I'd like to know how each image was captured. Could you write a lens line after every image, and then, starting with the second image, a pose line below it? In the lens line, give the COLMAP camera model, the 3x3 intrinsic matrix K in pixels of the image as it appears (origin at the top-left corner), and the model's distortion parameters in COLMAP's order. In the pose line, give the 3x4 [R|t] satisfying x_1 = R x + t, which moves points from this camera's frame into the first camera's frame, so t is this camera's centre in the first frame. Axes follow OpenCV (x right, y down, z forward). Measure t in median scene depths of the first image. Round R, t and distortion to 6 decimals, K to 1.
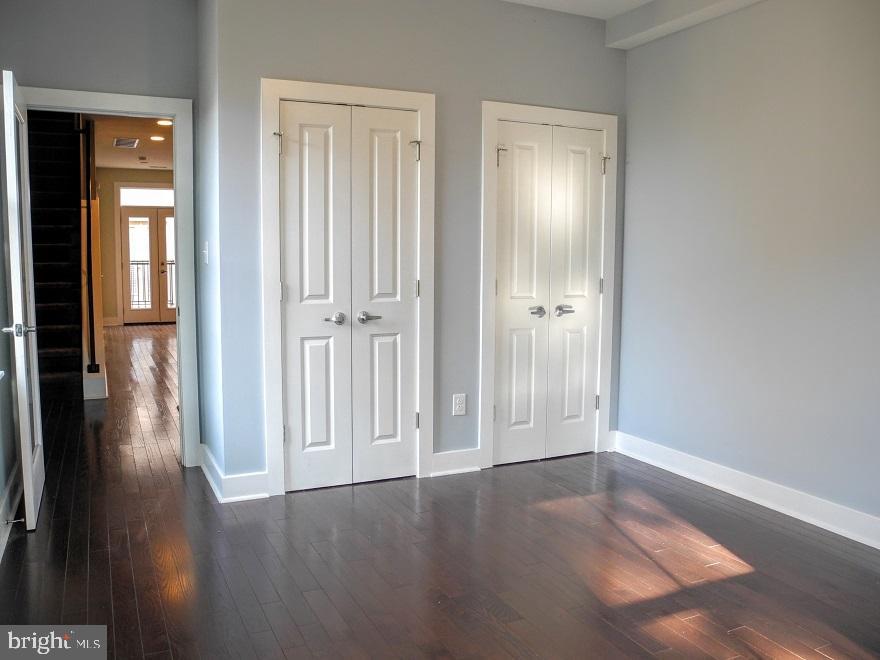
lens RADIAL K [[735.3, 0, 436.1], [0, 735.3, 327.7], [0, 0, 1]] dist [-0.121472, 0.129236]
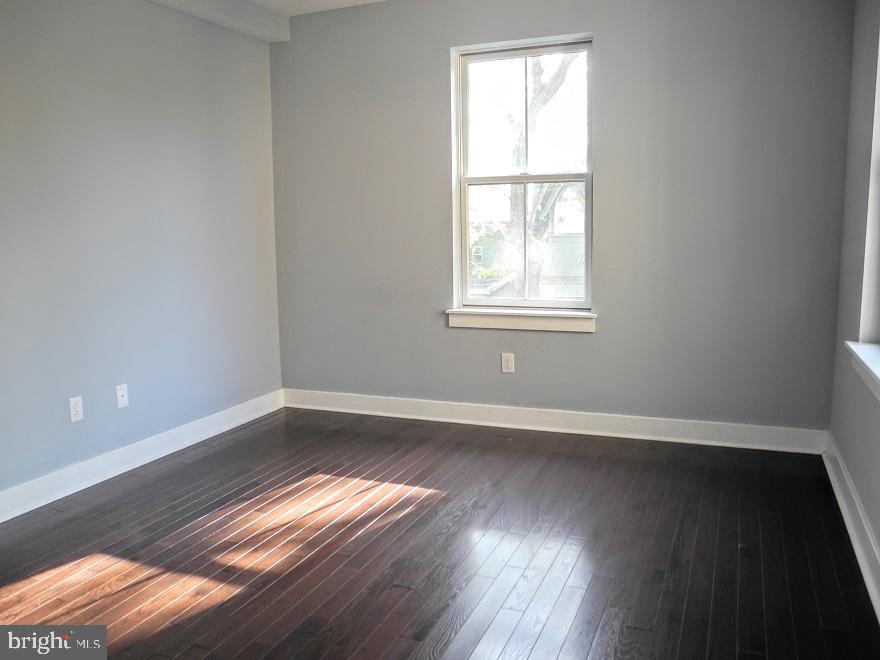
lens RADIAL K [[735.3, 0, 436.1], [0, 735.3, 327.7], [0, 0, 1]] dist [-0.121472, 0.129236]
pose [[-0.678322, -0.100479, 0.727862, -0.576599], [0.084957, 0.973236, 0.213527, -0.132057], [-0.729837, 0.206677, -0.651631, 1.344203]]
